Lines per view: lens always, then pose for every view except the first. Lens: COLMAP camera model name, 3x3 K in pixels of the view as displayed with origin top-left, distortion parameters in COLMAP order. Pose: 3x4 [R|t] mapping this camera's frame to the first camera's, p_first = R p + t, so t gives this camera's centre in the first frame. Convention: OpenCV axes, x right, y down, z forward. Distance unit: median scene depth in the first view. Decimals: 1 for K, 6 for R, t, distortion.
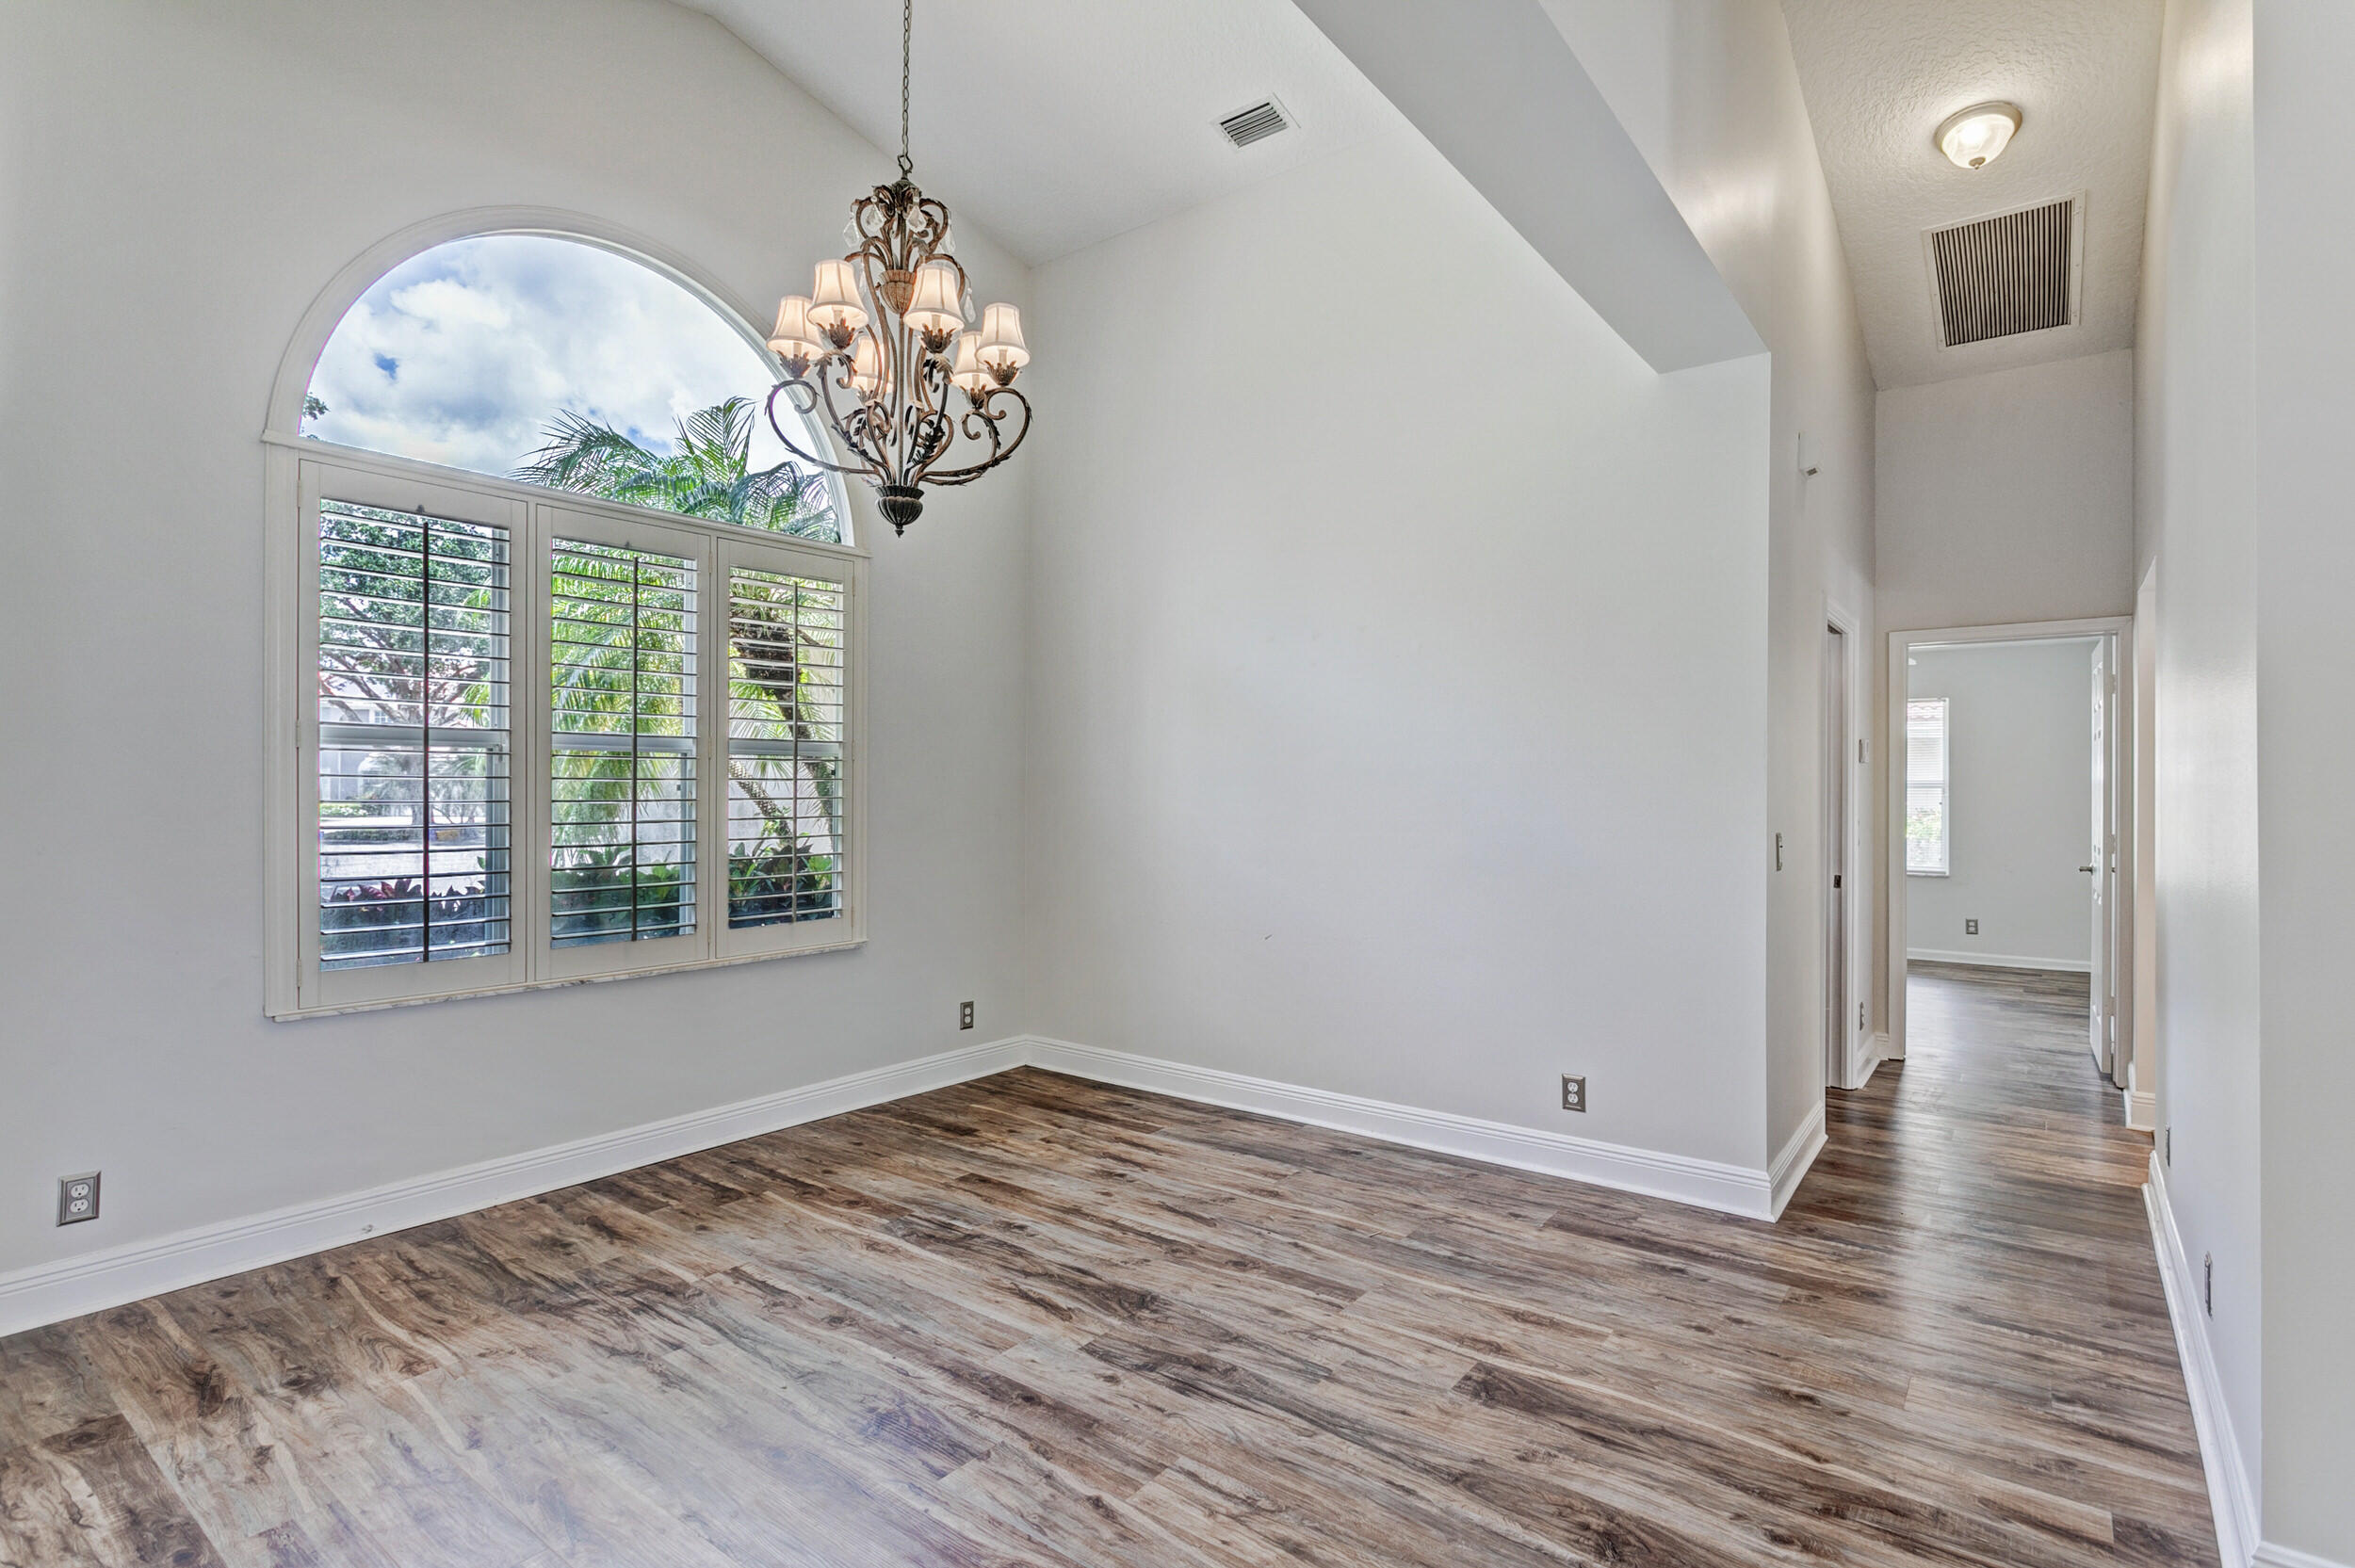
lens RADIAL K [[1150.3, 0, 1177.5], [0, 1150.3, 784.0], [0, 0, 1]] dist [-0.016103, 0.006199]
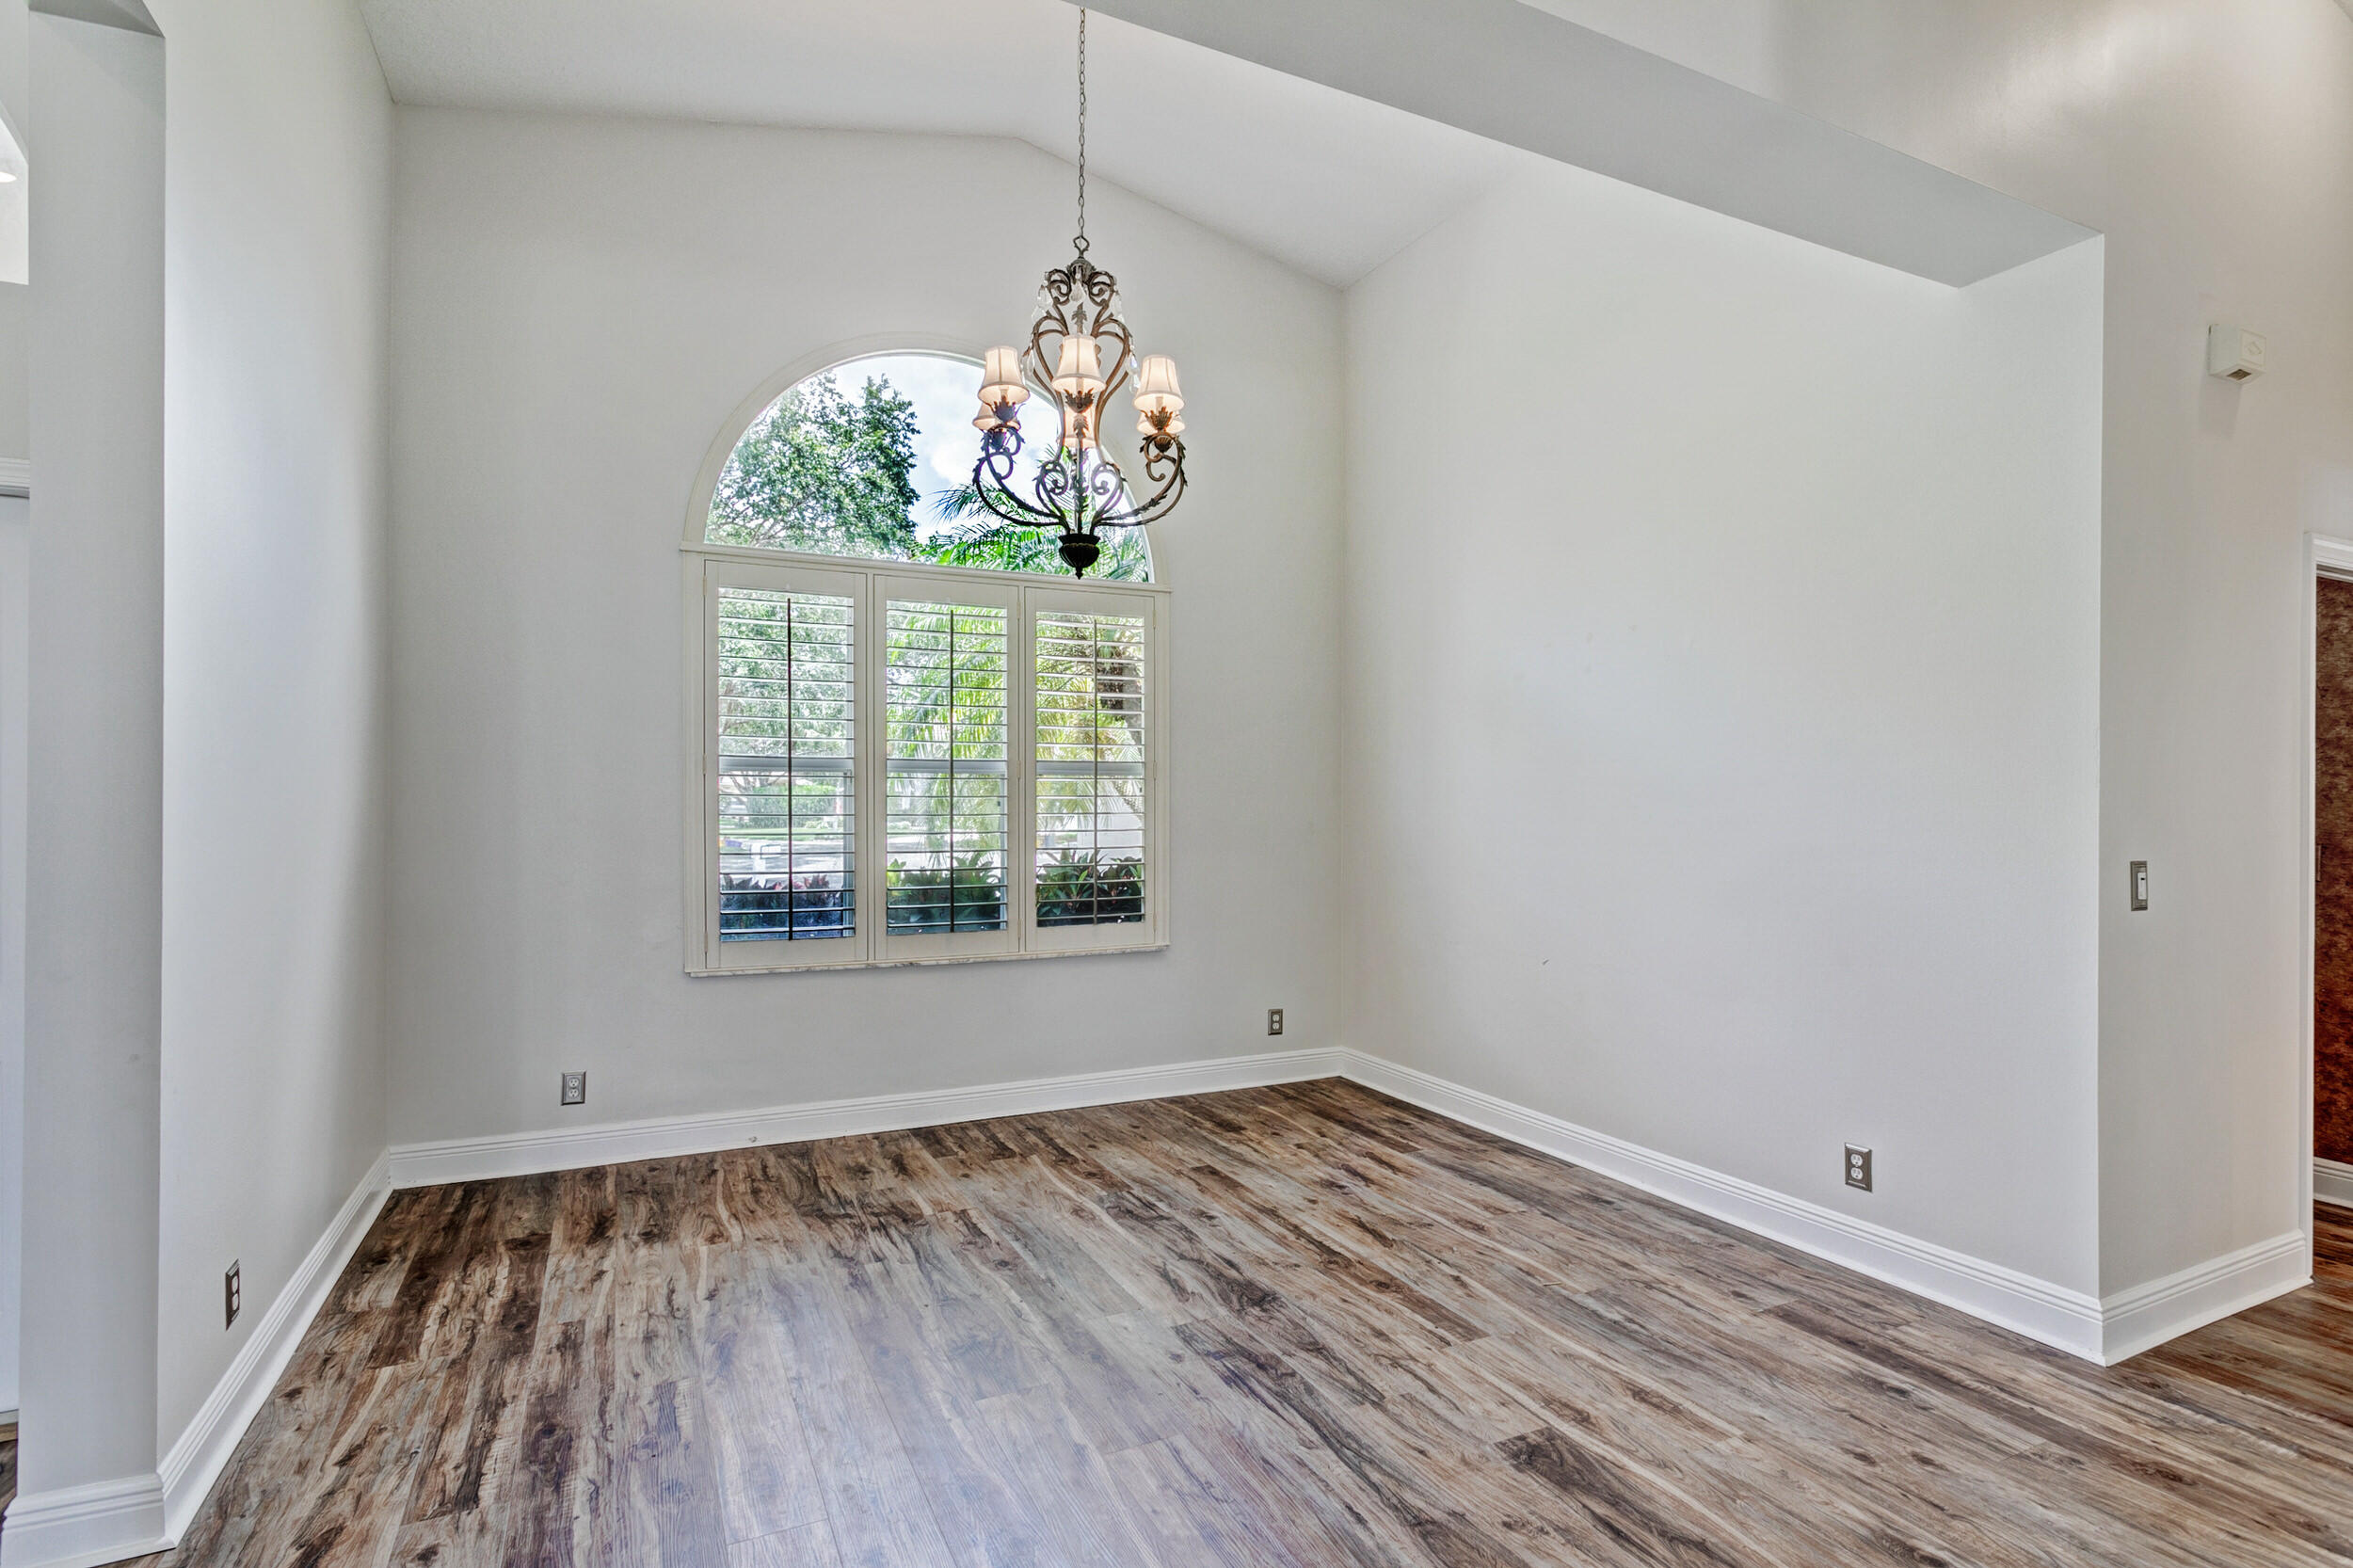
lens RADIAL K [[1161.9, 0, 1184.3], [0, 1161.9, 804.5], [0, 0, 1]] dist [-0.019820, 0.009320]
pose [[0.892867, -0.001599, -0.450317, 0.337883], [0.002947, 0.999993, 0.002292, 0.002106], [0.450310, -0.003374, 0.892866, 0.034128]]
